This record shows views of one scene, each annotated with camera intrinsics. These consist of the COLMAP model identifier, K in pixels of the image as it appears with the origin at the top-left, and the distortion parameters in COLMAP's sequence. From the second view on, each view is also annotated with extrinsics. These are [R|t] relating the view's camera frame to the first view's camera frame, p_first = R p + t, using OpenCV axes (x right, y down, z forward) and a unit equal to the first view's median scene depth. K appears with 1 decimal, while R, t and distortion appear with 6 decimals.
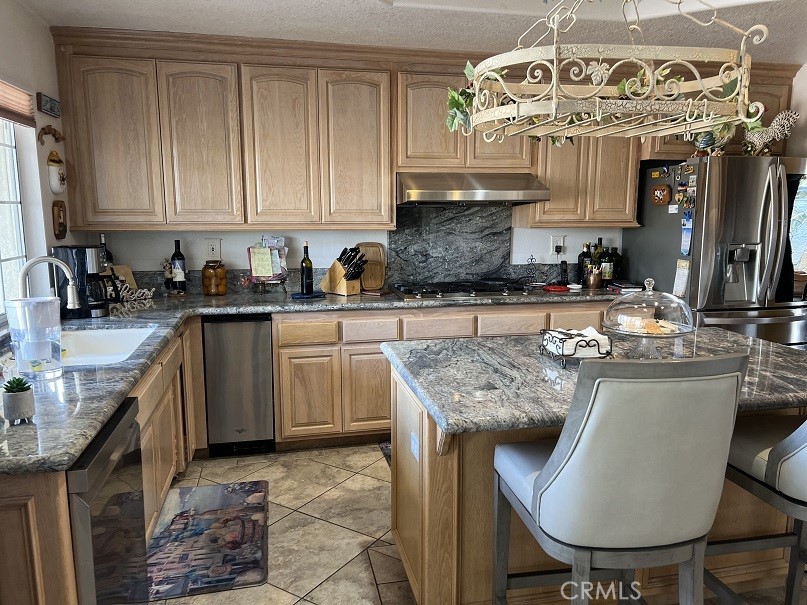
lens RADIAL K [[605.4, 0, 406.8], [0, 605.4, 299.3], [0, 0, 1]] dist [0.037774, -0.053405]
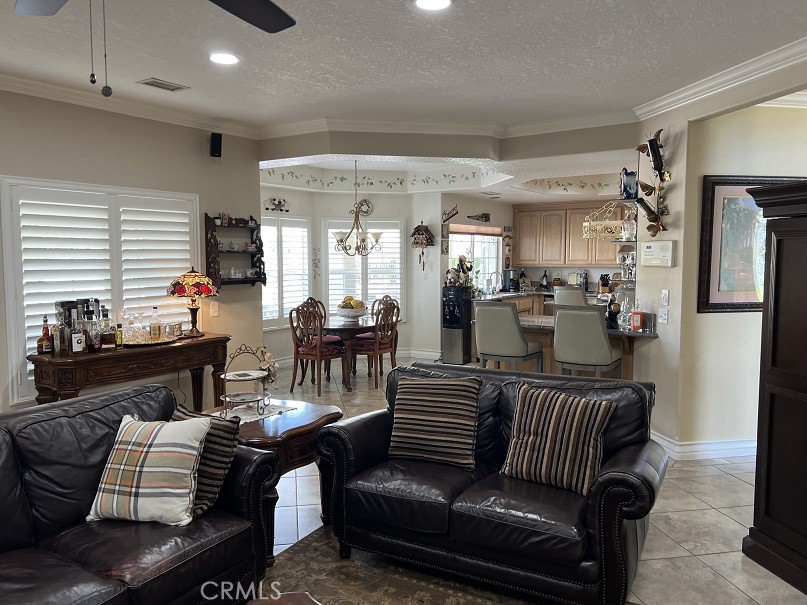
lens RADIAL K [[605.4, 0, 401.2], [0, 605.4, 305.7], [0, 0, 1]] dist [0.037774, -0.053405]
pose [[0.682192, 0.053945, -0.729181, 1.489211], [-0.105917, 0.994047, -0.025552, 0.253366], [0.723461, 0.094665, 0.683844, -1.693473]]
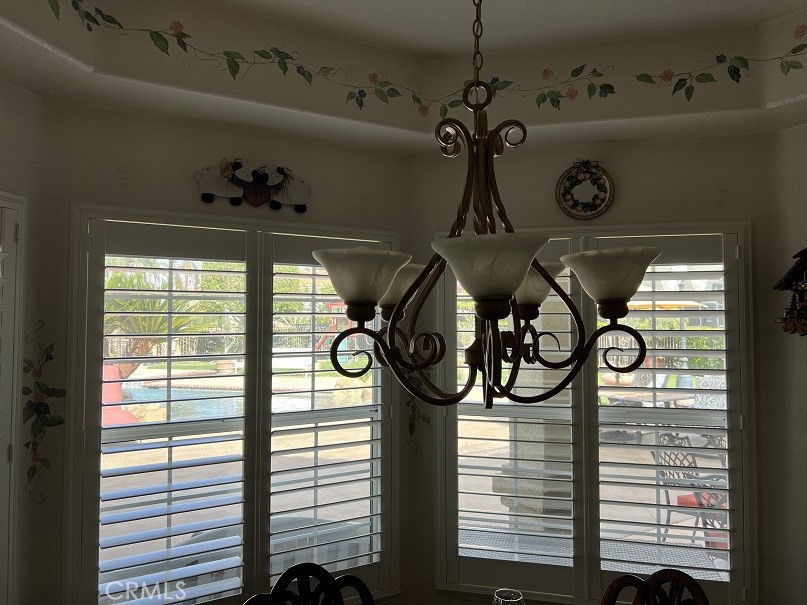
lens RADIAL K [[605.4, 0, 396.8], [0, 605.4, 305.2], [0, 0, 1]] dist [0.037774, -0.053405]
pose [[0.324065, -0.036933, -0.945314, -0.040937], [-0.137918, 0.986718, -0.085830, -0.002907], [0.935928, 0.158190, 0.314667, -0.386076]]
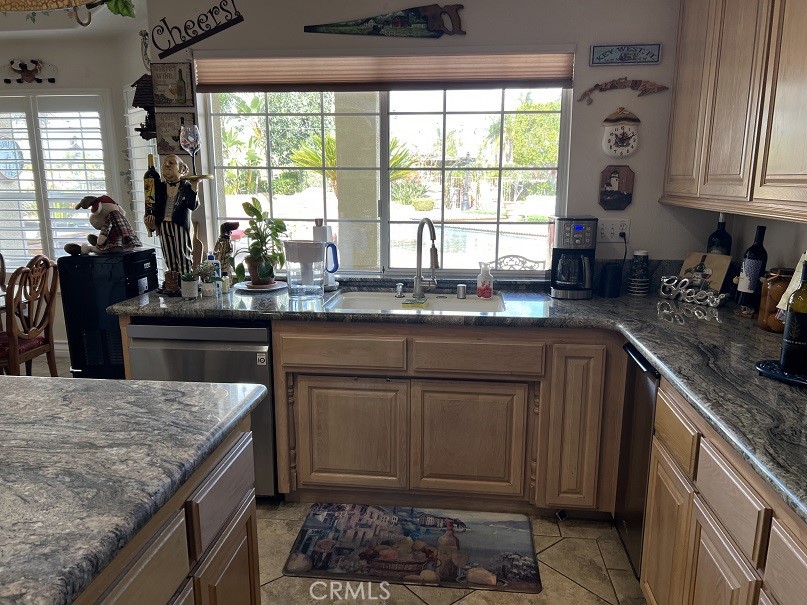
lens RADIAL K [[605.4, 0, 408.9], [0, 605.4, 305.5], [0, 0, 1]] dist [0.037774, -0.053405]
pose [[-0.306546, 0.196896, -0.931269, 0.382696], [-0.145607, 0.957157, 0.250299, -0.148953], [0.940653, 0.212328, -0.264743, 1.019650]]
